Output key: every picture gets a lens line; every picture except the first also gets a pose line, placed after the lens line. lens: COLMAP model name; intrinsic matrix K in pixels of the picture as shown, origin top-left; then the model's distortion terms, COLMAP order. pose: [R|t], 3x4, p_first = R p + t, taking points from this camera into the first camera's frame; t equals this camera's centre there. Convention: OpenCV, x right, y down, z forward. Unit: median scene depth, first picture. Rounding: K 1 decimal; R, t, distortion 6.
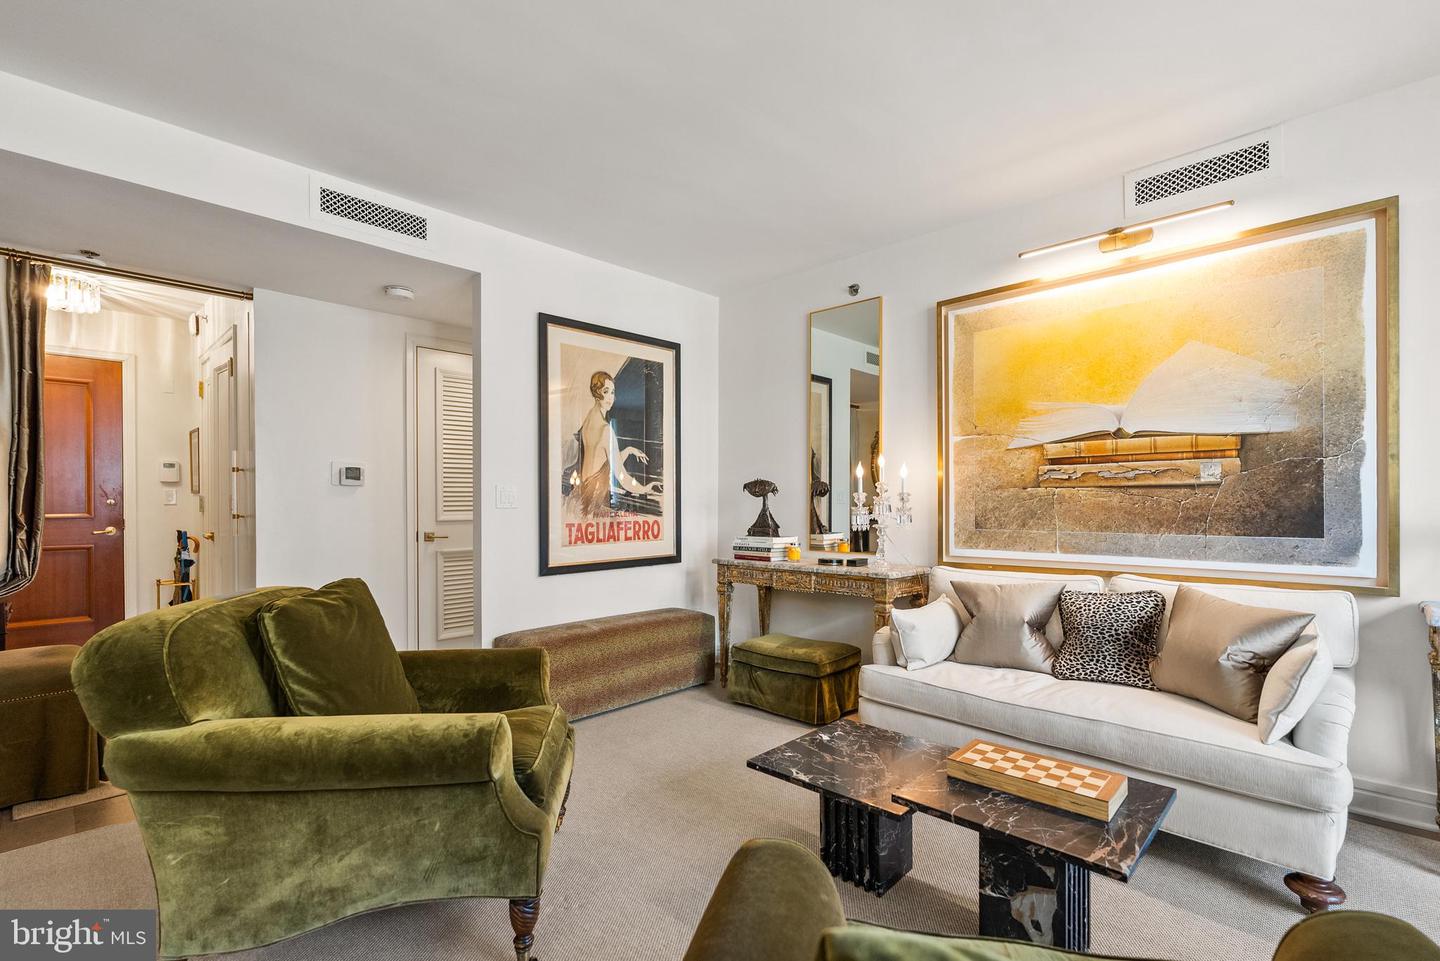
lens RADIAL K [[658.8, 0, 734.7], [0, 658.8, 501.8], [0, 0, 1]] dist [0.002675, 0.000328]
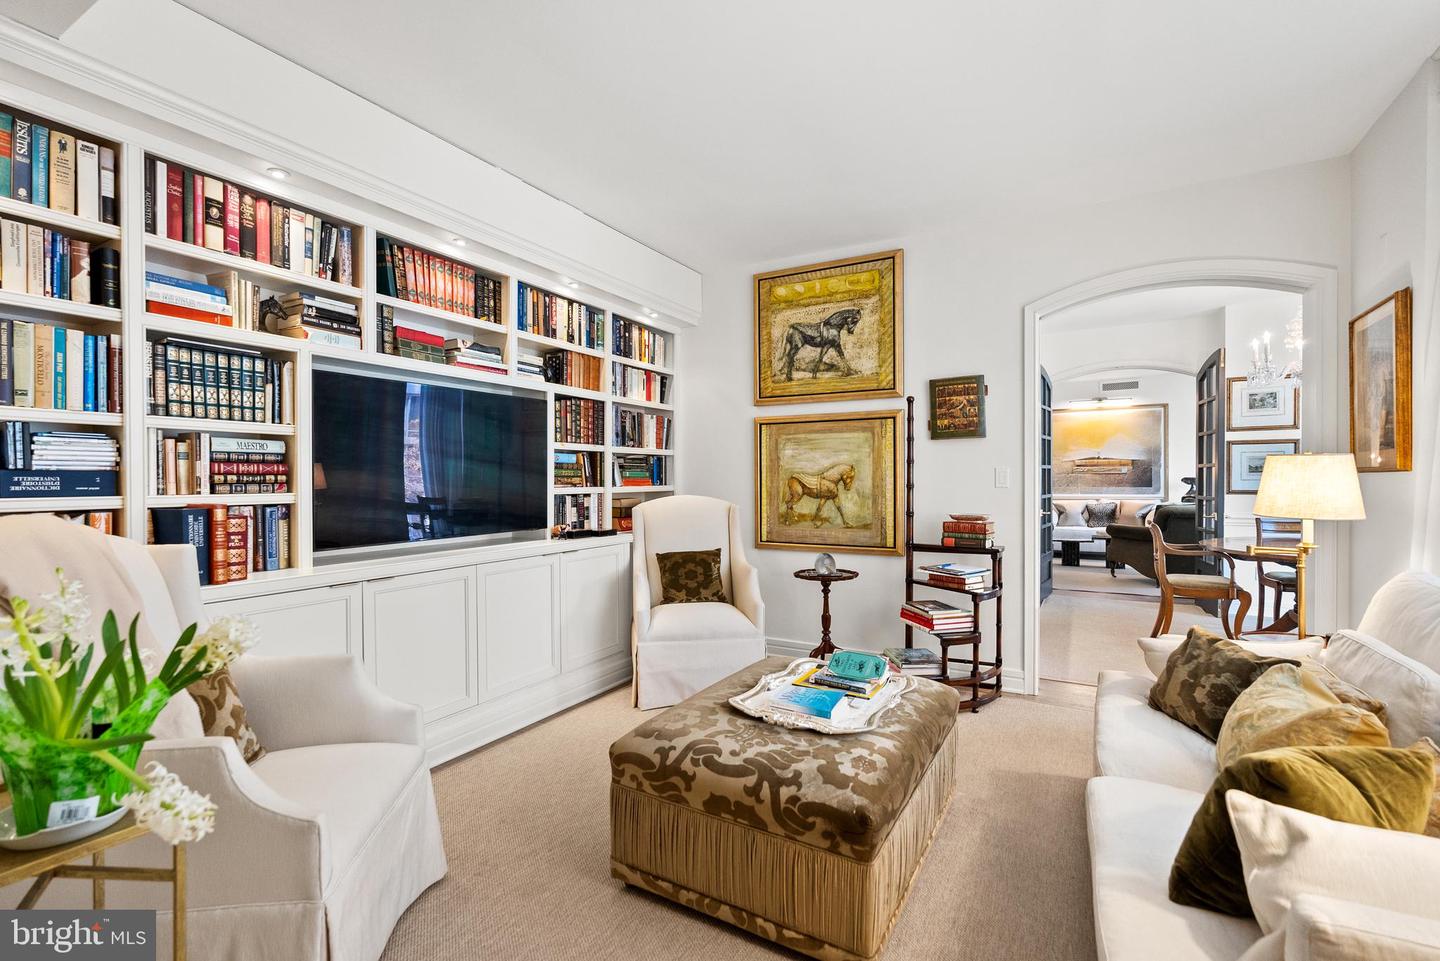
lens RADIAL K [[658.8, 0, 720.8], [0, 658.8, 481.9], [0, 0, 1]] dist [0.002675, 0.000328]
pose [[0.964214, -0.000250, 0.265125, -2.259838], [0.000720, 0.999998, -0.001675, 0.024177], [-0.265124, 0.001806, 0.964213, -1.809300]]
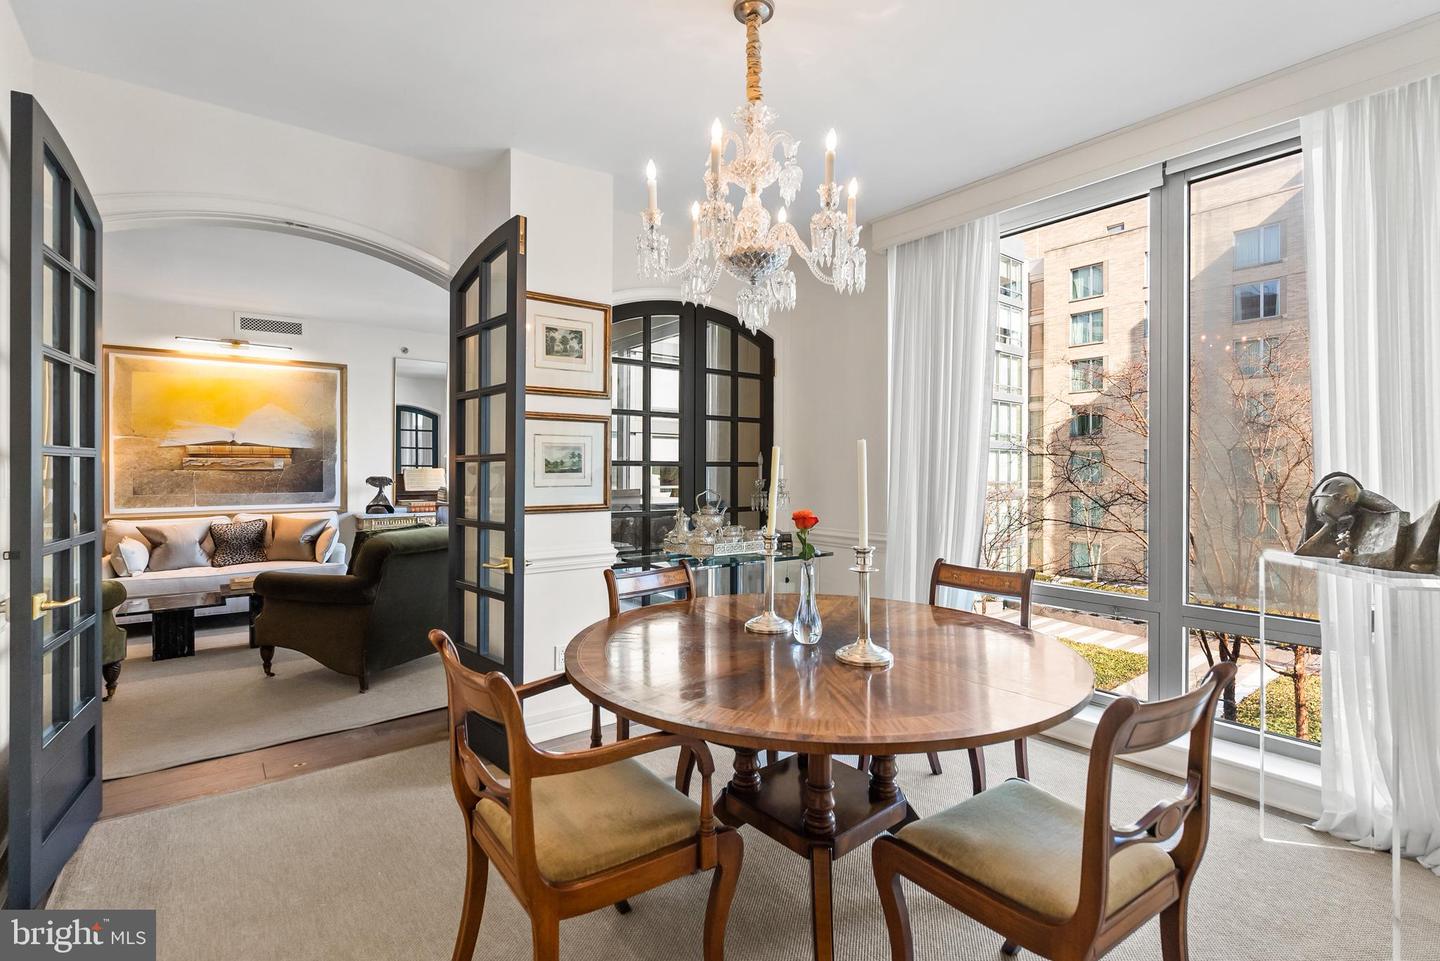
lens RADIAL K [[658.8, 0, 723.8], [0, 658.8, 473.1], [0, 0, 1]] dist [0.002675, 0.000328]
pose [[0.135060, 0.003180, 0.990832, -1.204564], [0.003964, 0.999985, -0.003749, -0.001027], [-0.990829, 0.004434, 0.135045, -0.736496]]
